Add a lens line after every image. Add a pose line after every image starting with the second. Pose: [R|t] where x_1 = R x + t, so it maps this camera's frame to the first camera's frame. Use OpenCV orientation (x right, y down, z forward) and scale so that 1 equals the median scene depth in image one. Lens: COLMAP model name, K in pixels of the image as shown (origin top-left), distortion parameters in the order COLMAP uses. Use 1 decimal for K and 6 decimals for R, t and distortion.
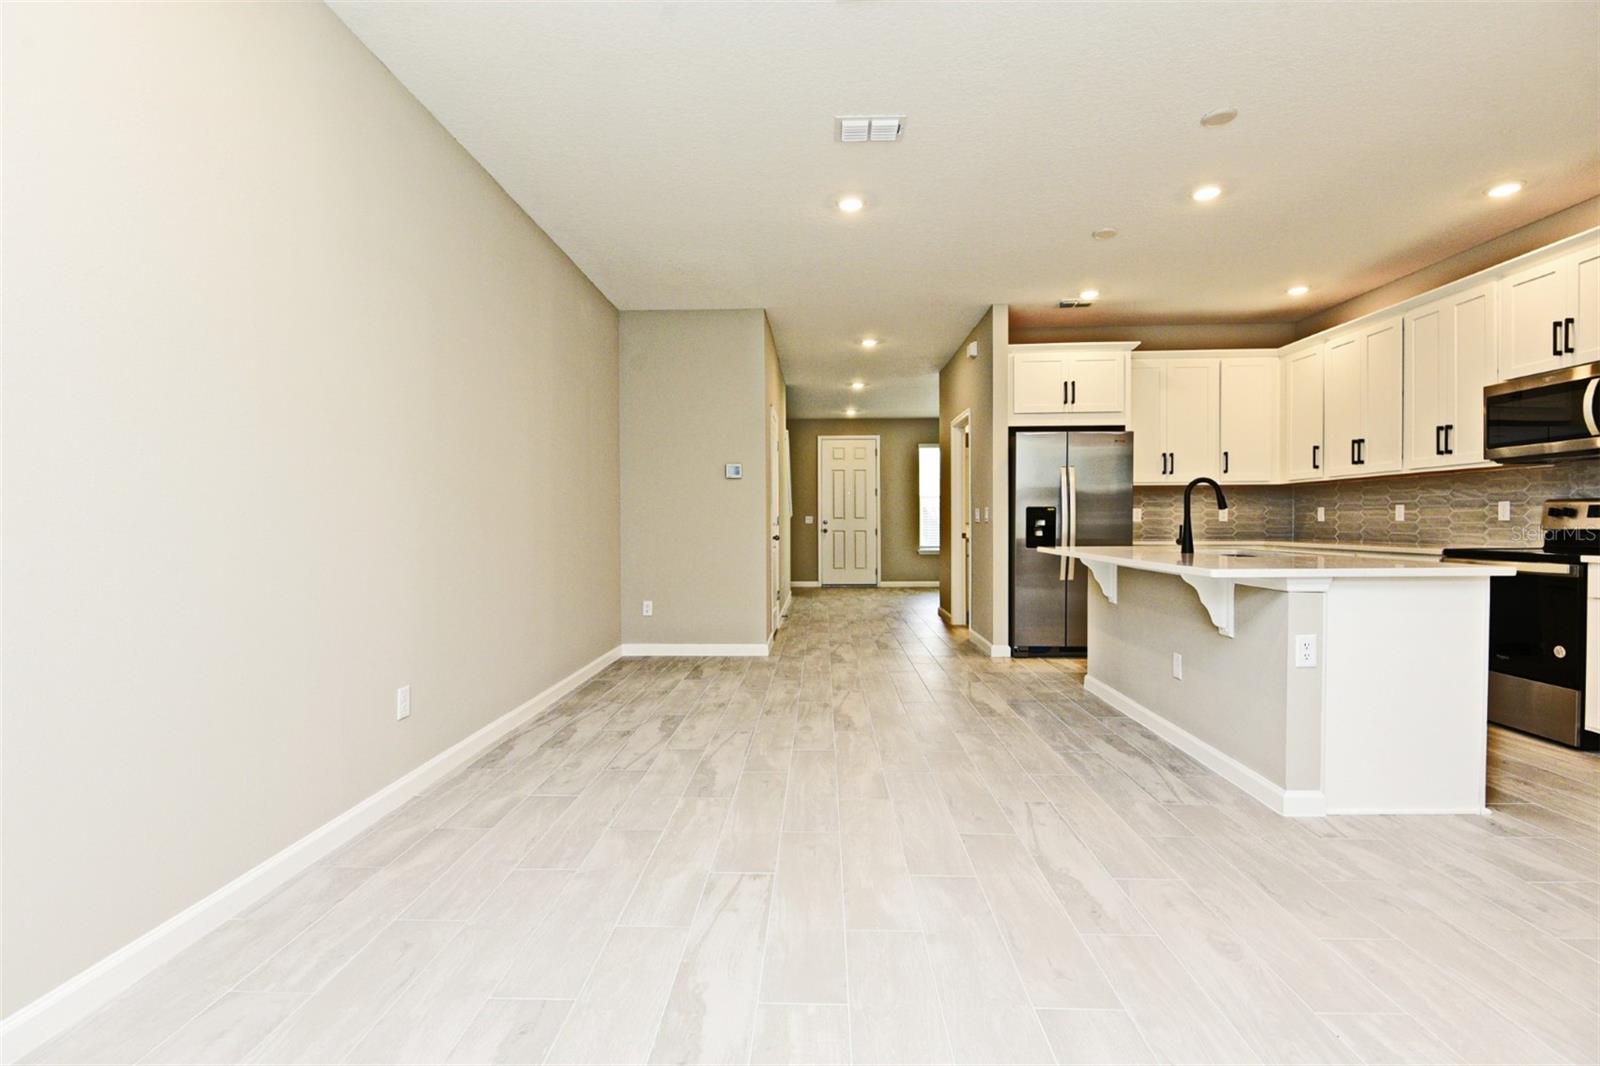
lens RADIAL K [[728.3, 0, 799.4], [0, 728.3, 532.3], [0, 0, 1]] dist [-0.005685, -0.001044]
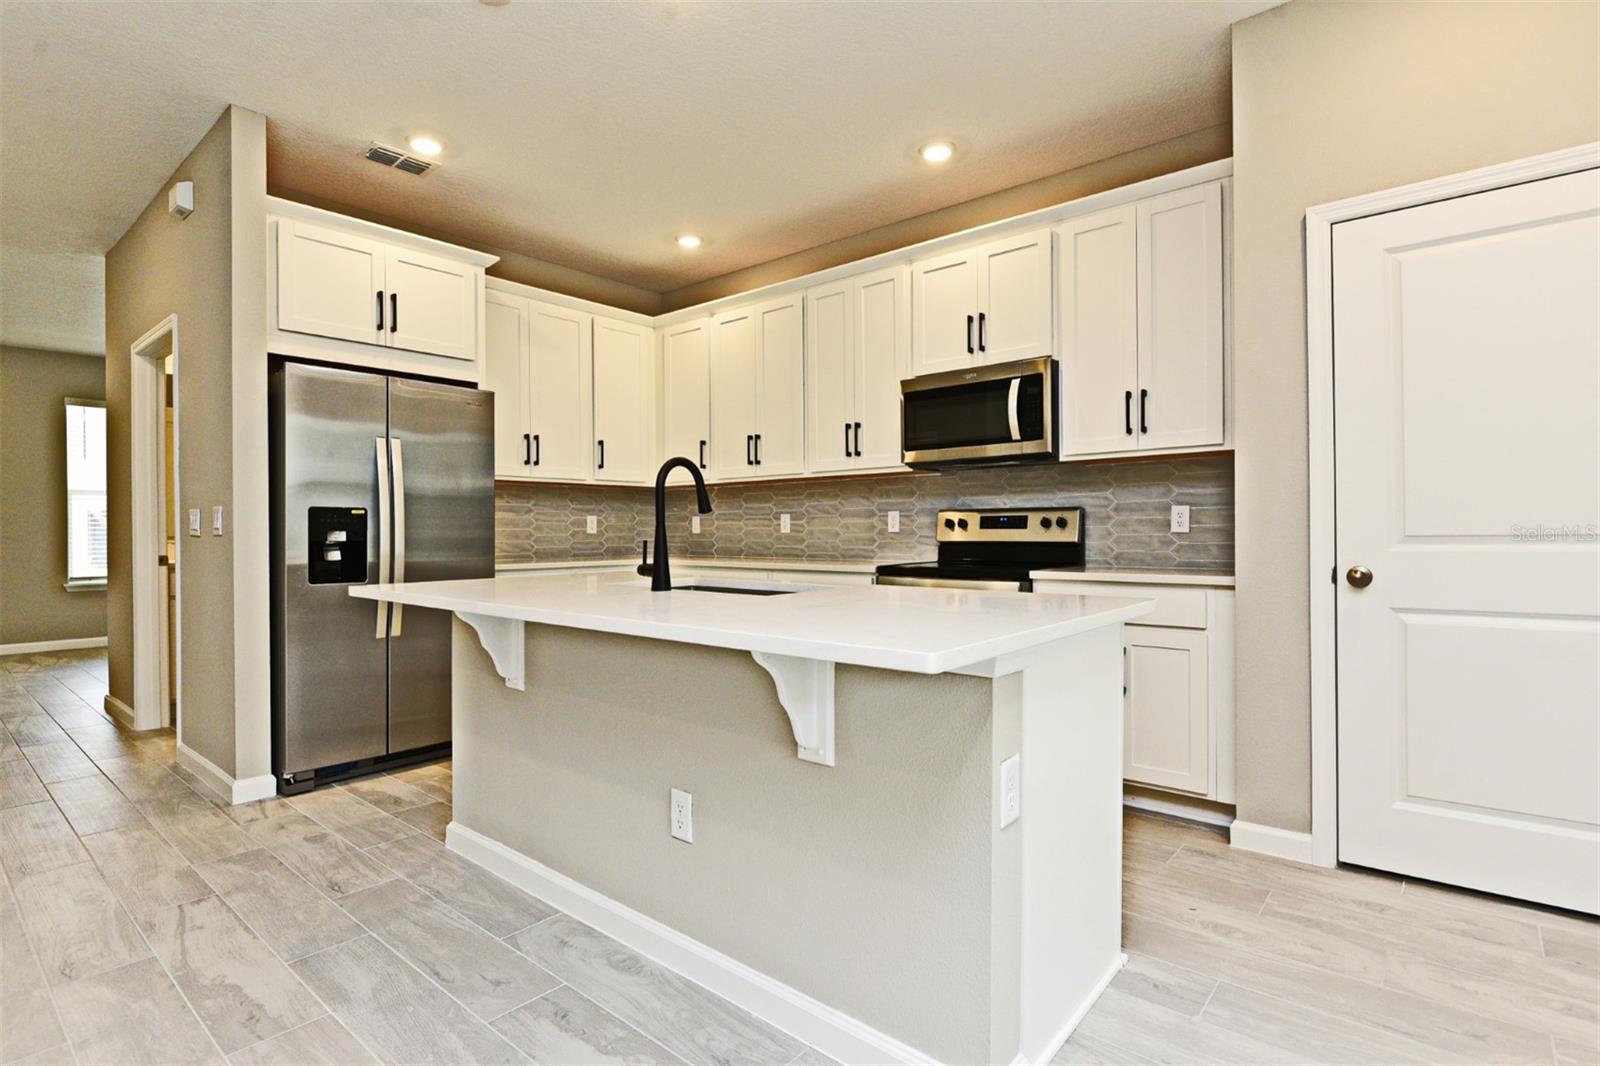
lens RADIAL K [[790.2, 0, 800.4], [0, 790.2, 533.4], [0, 0, 1]] dist [-0.005216, -0.002175]
pose [[0.620338, -0.001531, 0.784333, 0.084824], [0.013264, 0.999876, -0.008539, -0.005960], [-0.784222, 0.015701, 0.620281, 0.367010]]
